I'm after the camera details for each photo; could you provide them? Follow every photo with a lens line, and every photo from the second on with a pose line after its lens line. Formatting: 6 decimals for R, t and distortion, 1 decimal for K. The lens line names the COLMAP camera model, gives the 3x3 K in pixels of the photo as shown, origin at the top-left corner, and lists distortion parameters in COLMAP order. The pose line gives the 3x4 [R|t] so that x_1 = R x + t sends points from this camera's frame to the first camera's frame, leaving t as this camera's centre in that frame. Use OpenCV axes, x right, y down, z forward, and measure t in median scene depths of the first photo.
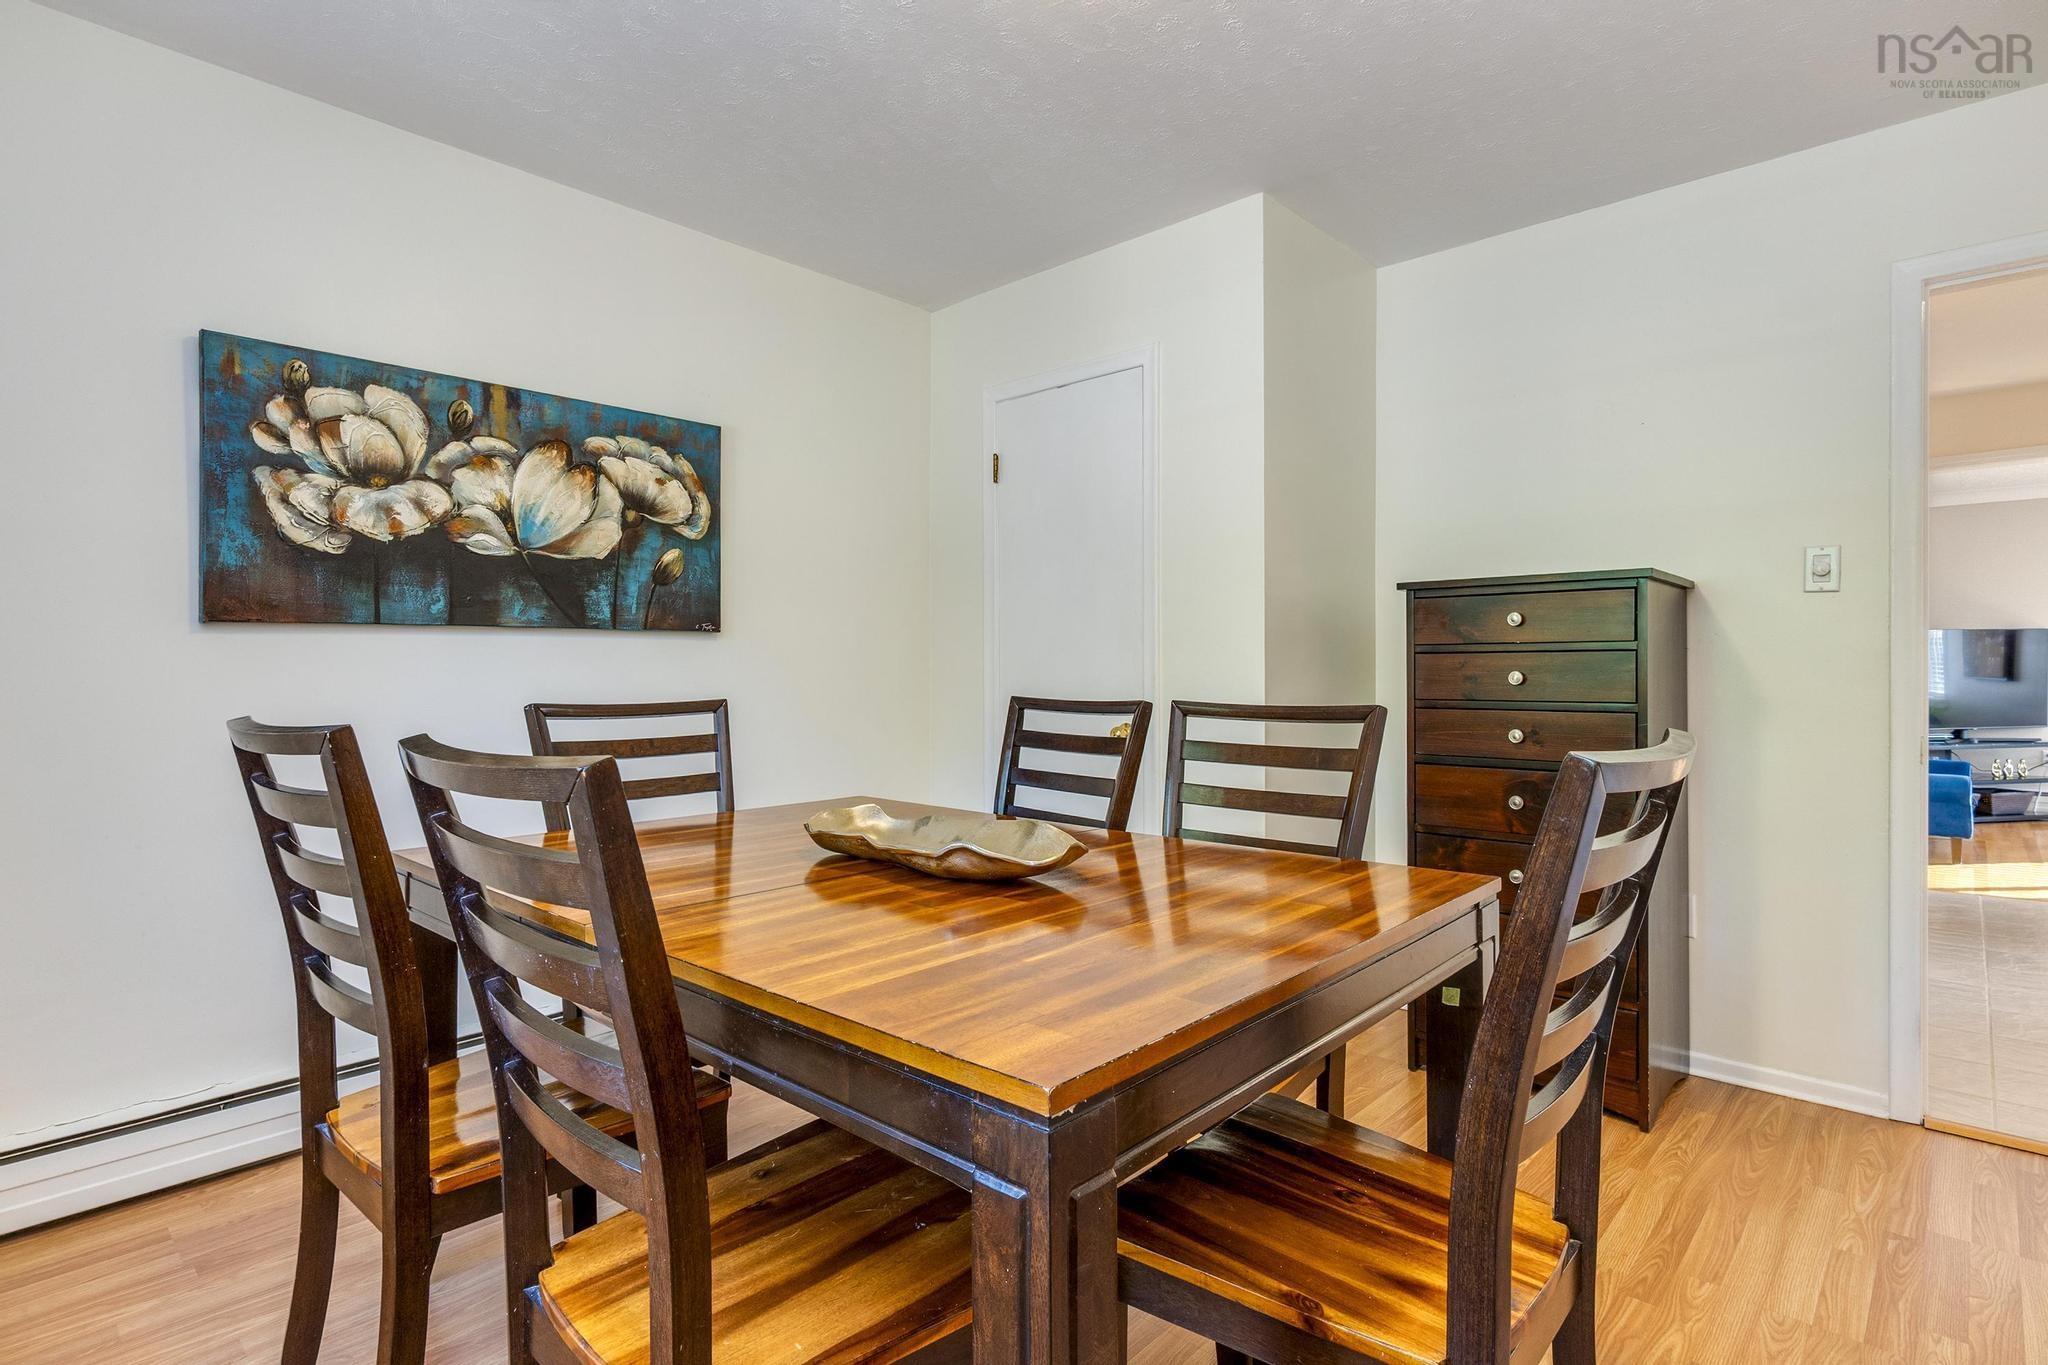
lens RADIAL K [[1021.3, 0, 1016.4], [0, 1021.3, 685.4], [0, 0, 1]] dist [-0.003617, 0.001209]
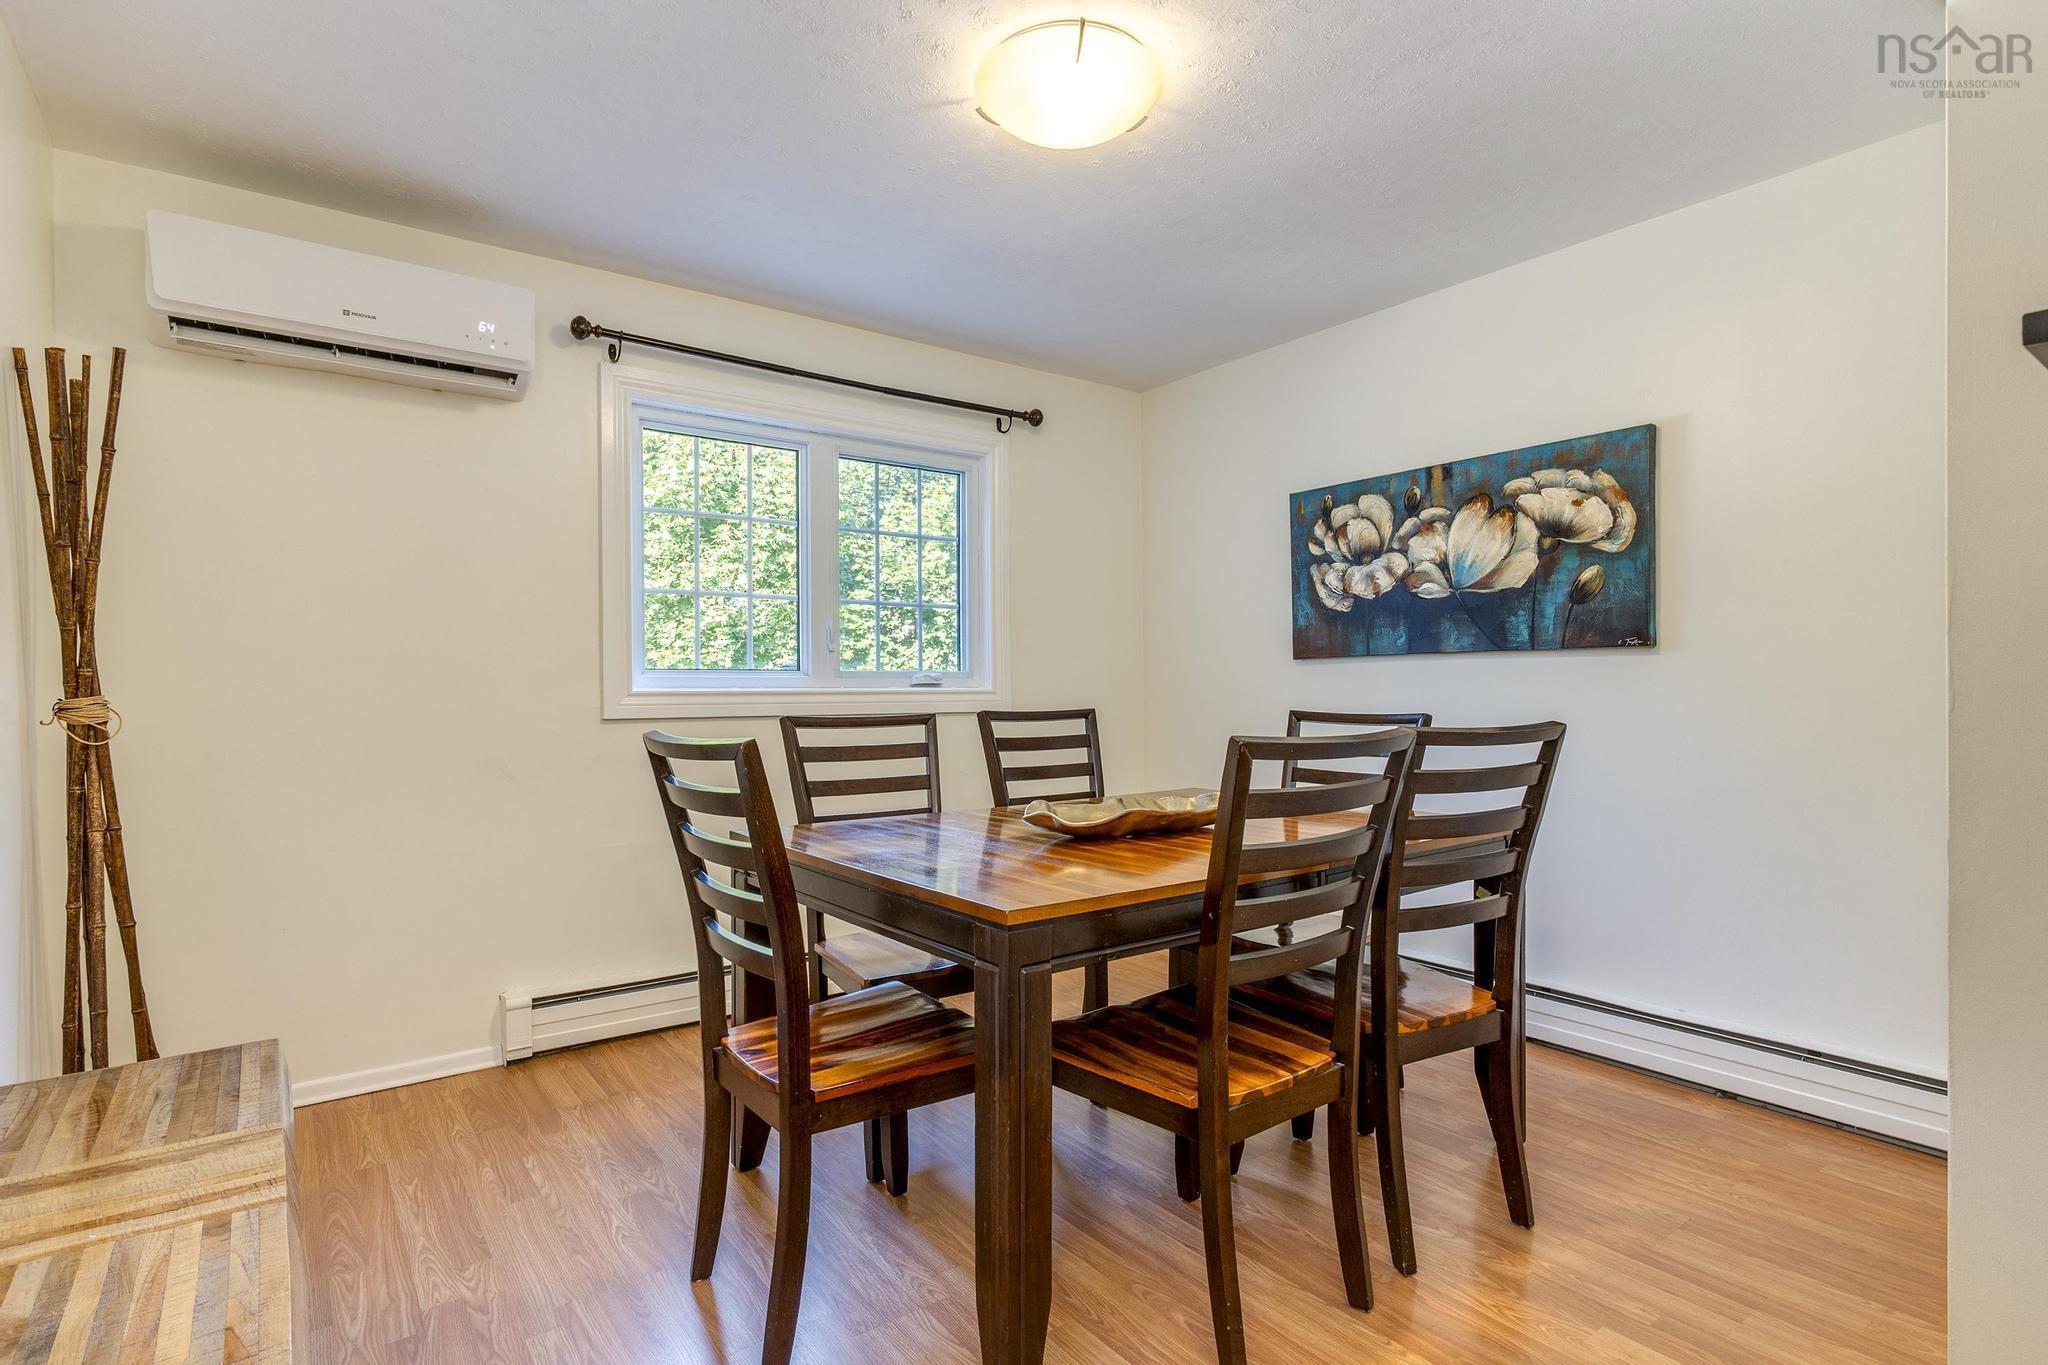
lens RADIAL K [[1021.3, 0, 1016.4], [0, 1021.3, 685.4], [0, 0, 1]] dist [-0.003617, 0.001209]
pose [[-0.176474, 0.012072, -0.984231, 0.861318], [0.000798, 0.999926, 0.012121, -0.033336], [0.984305, 0.001354, -0.176470, 0.711050]]
